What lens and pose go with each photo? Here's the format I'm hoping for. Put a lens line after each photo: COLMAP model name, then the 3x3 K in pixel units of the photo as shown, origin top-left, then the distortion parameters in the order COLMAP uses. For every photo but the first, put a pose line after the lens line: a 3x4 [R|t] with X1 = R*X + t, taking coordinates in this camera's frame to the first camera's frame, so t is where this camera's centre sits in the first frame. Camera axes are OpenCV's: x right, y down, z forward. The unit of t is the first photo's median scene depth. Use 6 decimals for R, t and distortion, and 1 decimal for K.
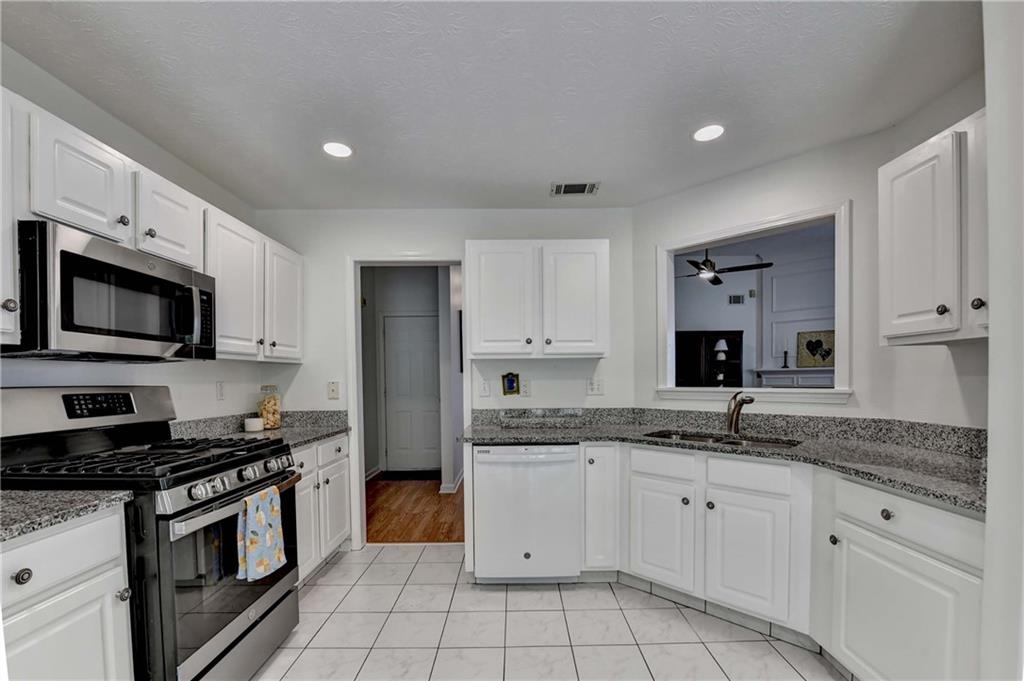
lens RADIAL K [[418.4, 0, 513.2], [0, 418.4, 376.5], [0, 0, 1]] dist [-0.008199, -0.000784]
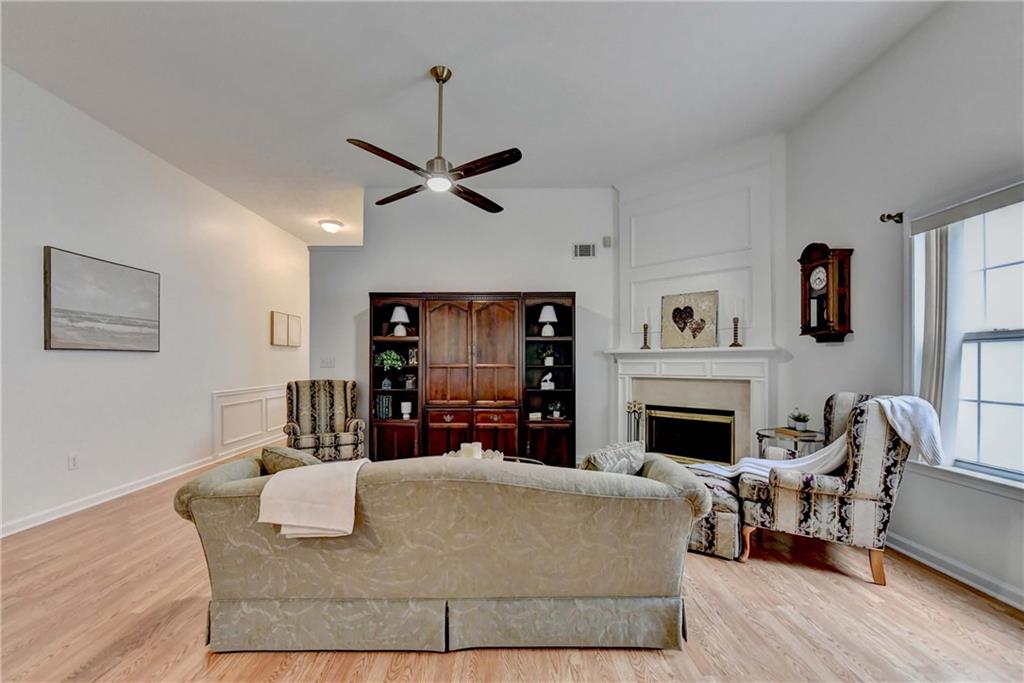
lens RADIAL K [[421.2, 0, 489.9], [0, 421.2, 356.0], [0, 0, 1]] dist [-0.012066, -0.000279]
pose [[0.999866, 0.008087, -0.014210, 0.412292], [-0.008219, 0.999923, -0.009287, -0.000726], [0.014133, 0.009403, 0.999856, 0.316752]]
